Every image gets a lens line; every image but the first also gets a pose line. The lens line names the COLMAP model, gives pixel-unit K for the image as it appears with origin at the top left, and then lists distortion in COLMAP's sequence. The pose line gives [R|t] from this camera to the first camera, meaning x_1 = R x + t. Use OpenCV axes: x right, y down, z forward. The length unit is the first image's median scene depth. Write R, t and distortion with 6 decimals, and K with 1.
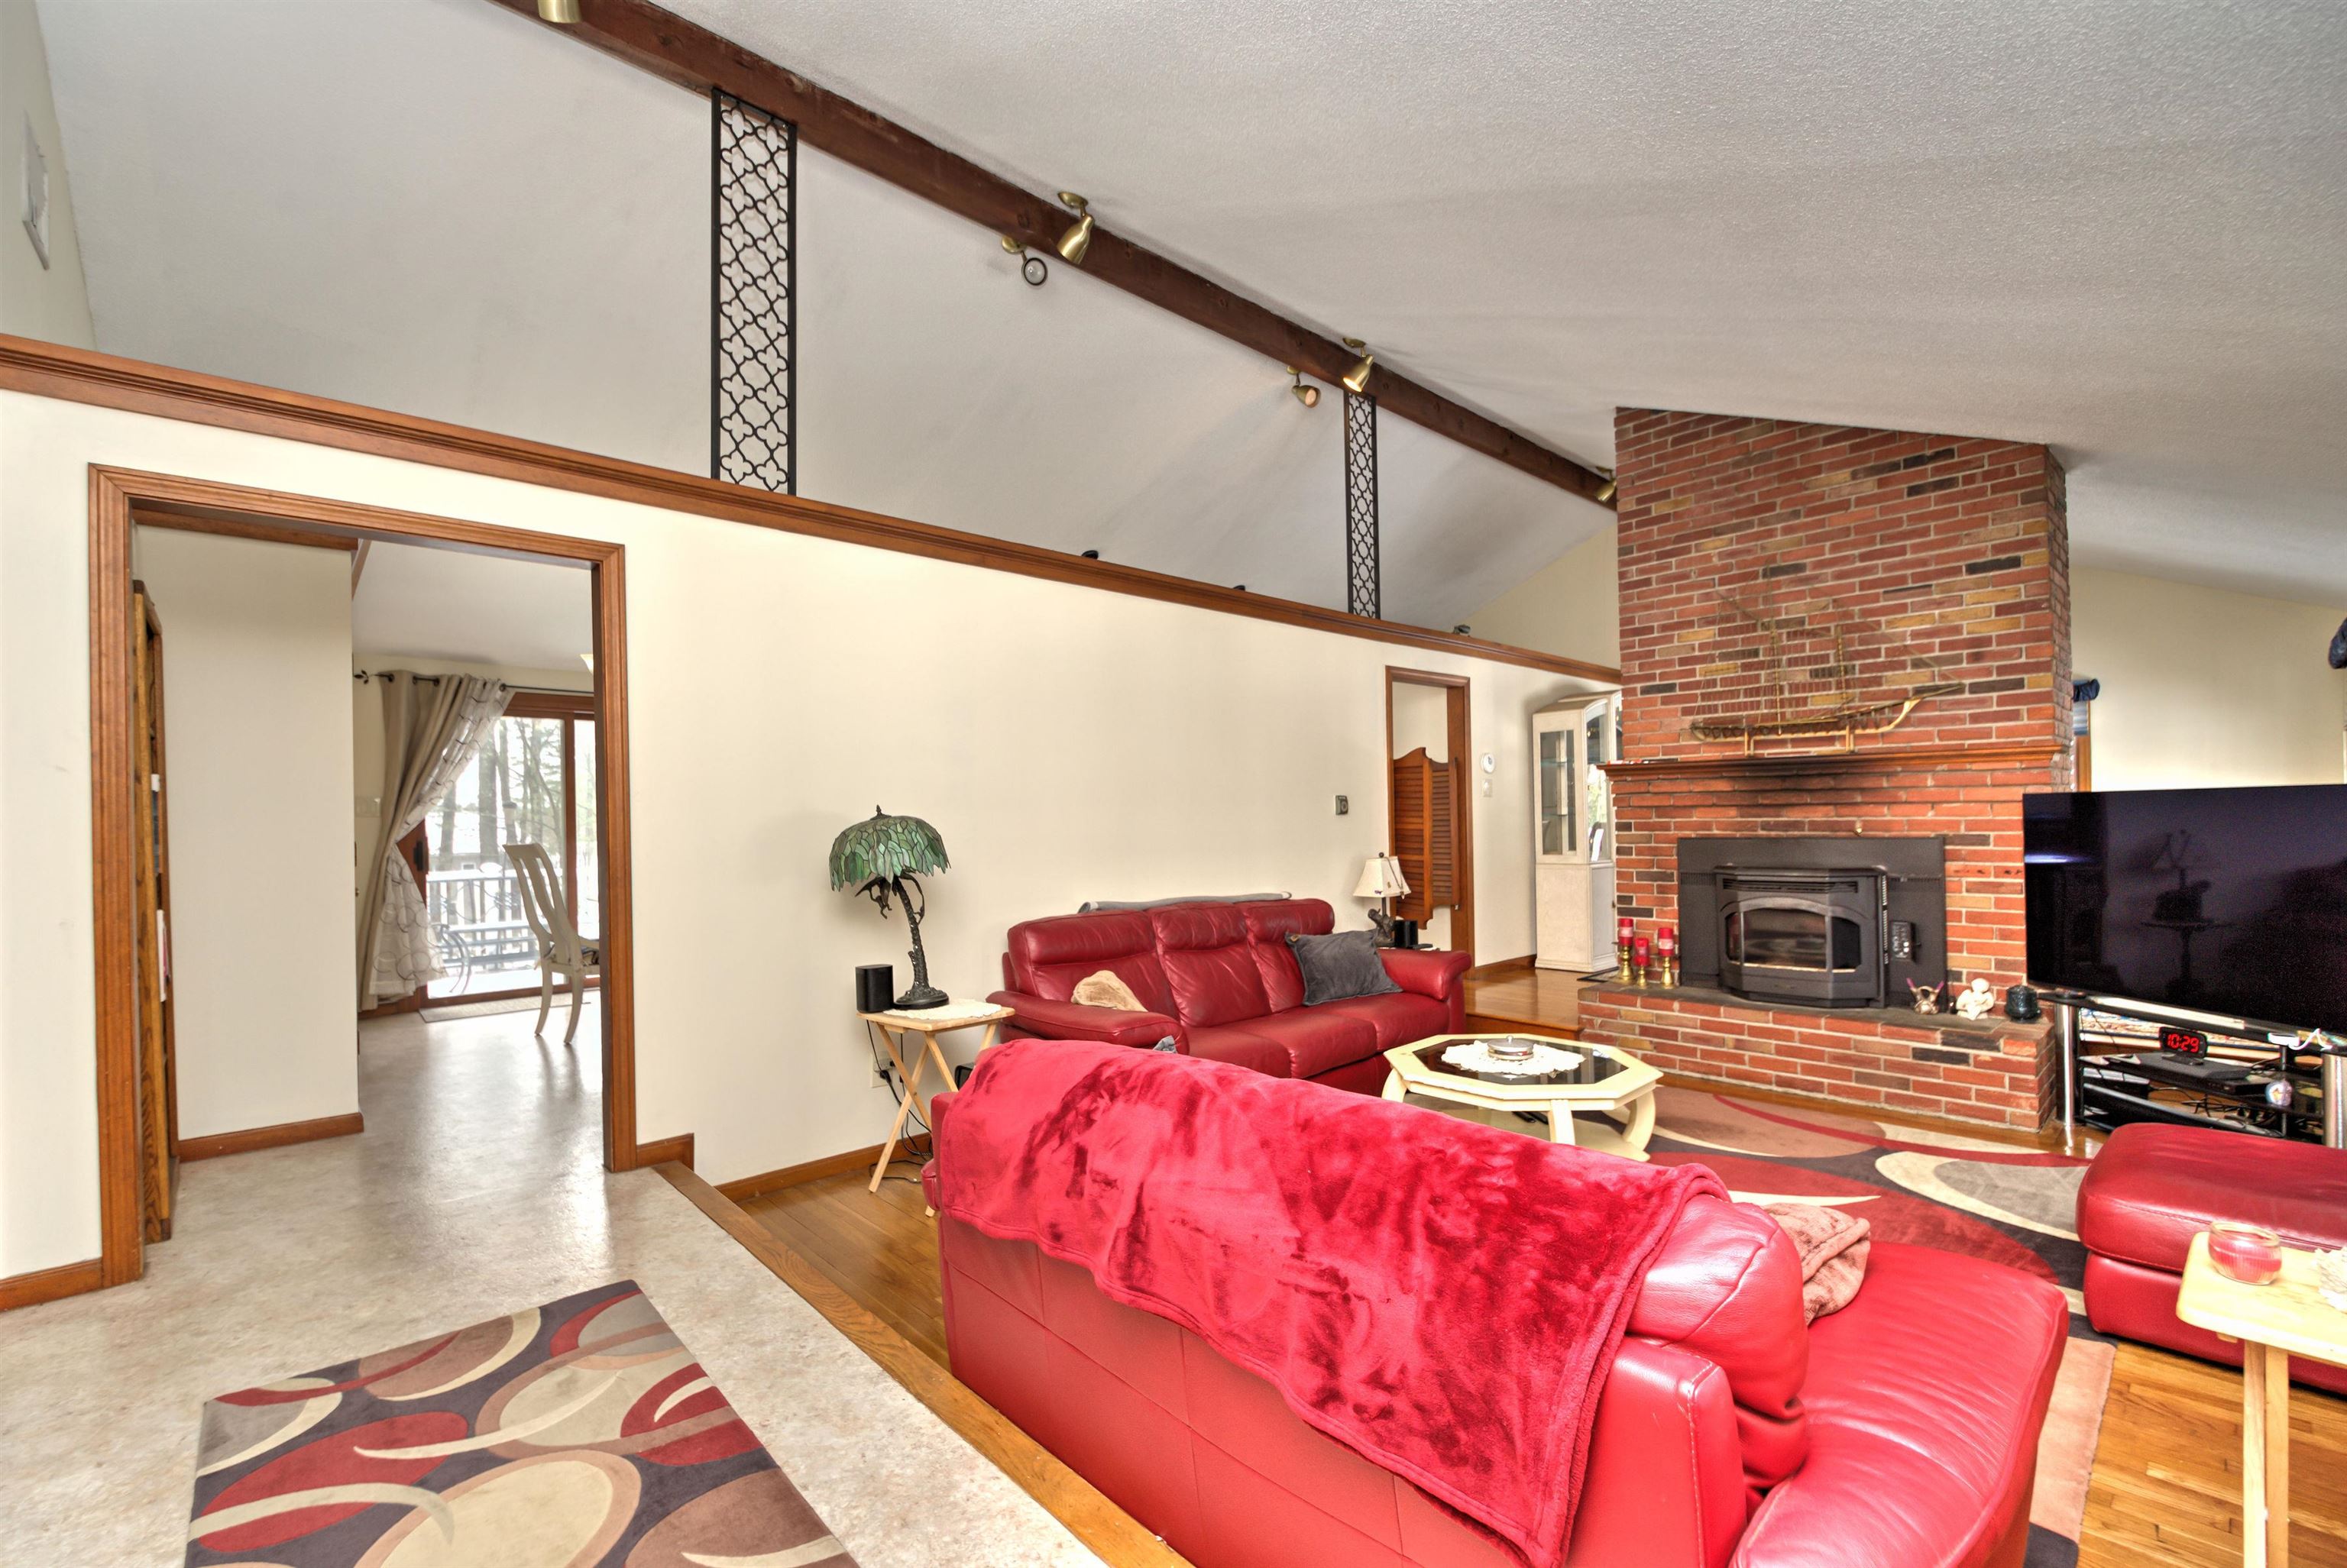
lens RADIAL K [[997.8, 0, 1156.2], [0, 997.8, 815.2], [0, 0, 1]] dist [0.004346, -0.007637]
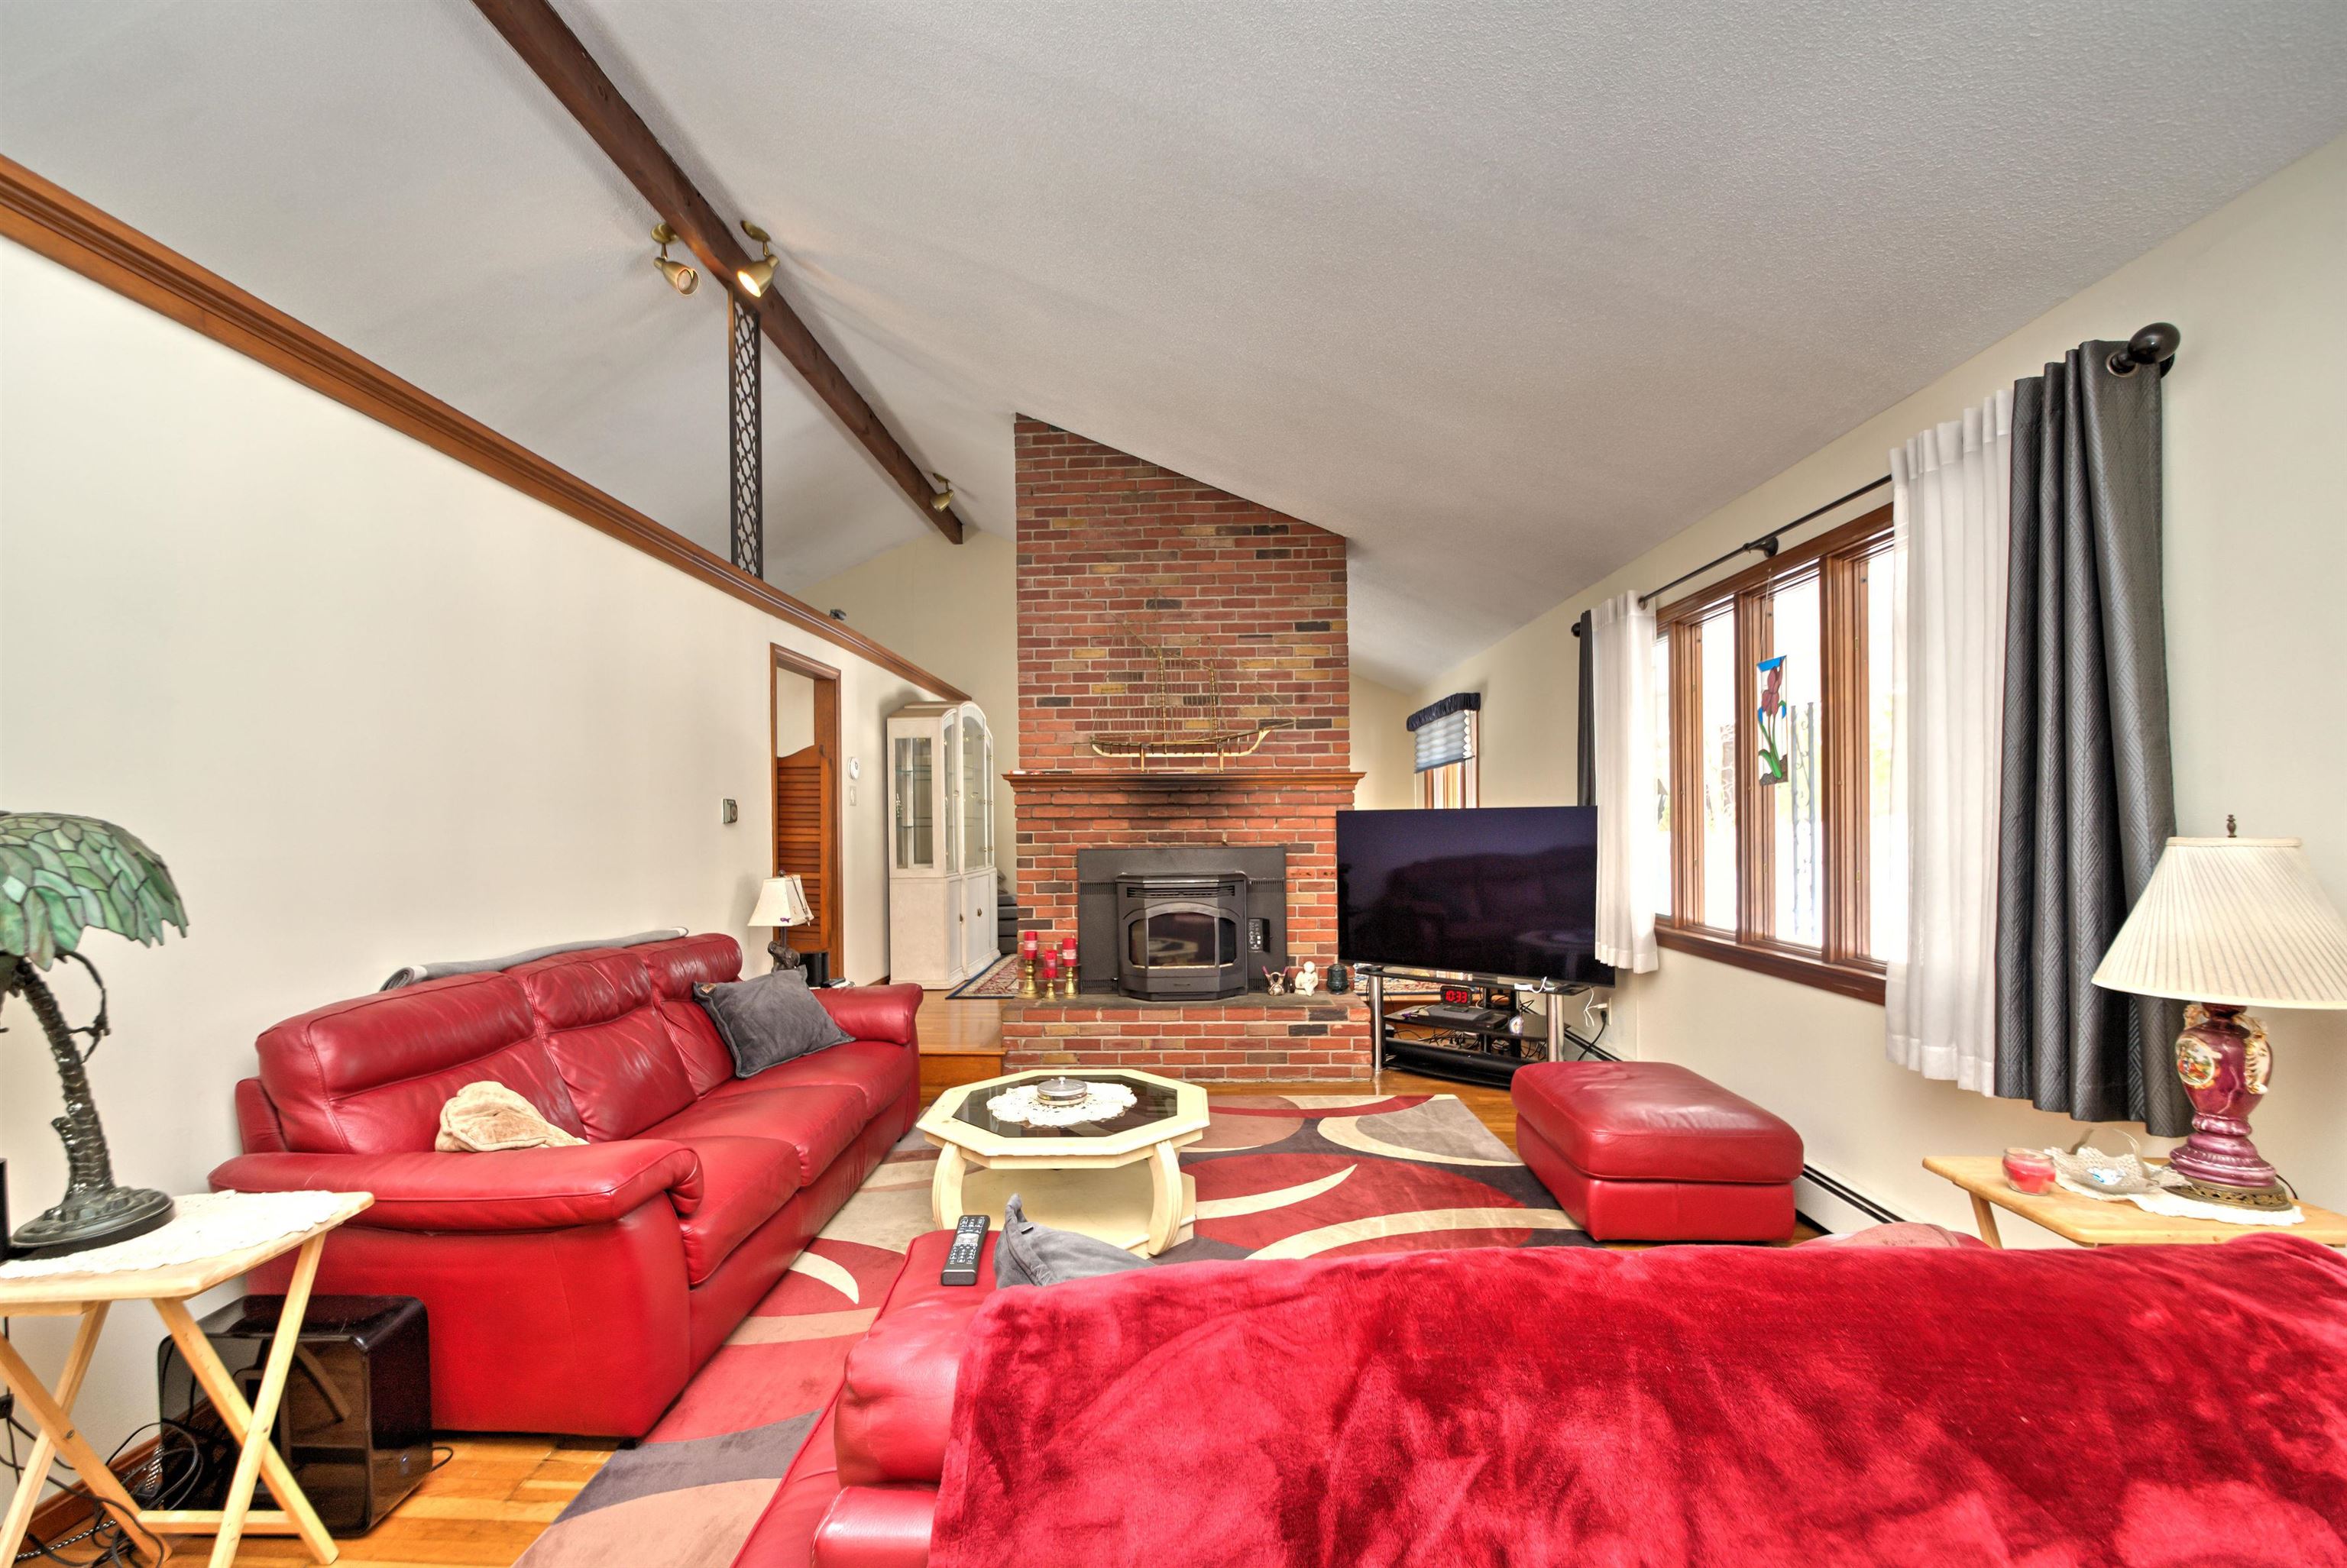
lens RADIAL K [[997.8, 0, 1156.2], [0, 997.8, 815.2], [0, 0, 1]] dist [0.004346, -0.007637]
pose [[0.694963, 0.015015, 0.718888, -0.168581], [-0.004252, 0.999850, -0.016773, 0.005176], [-0.719033, 0.008600, 0.694923, 0.253817]]
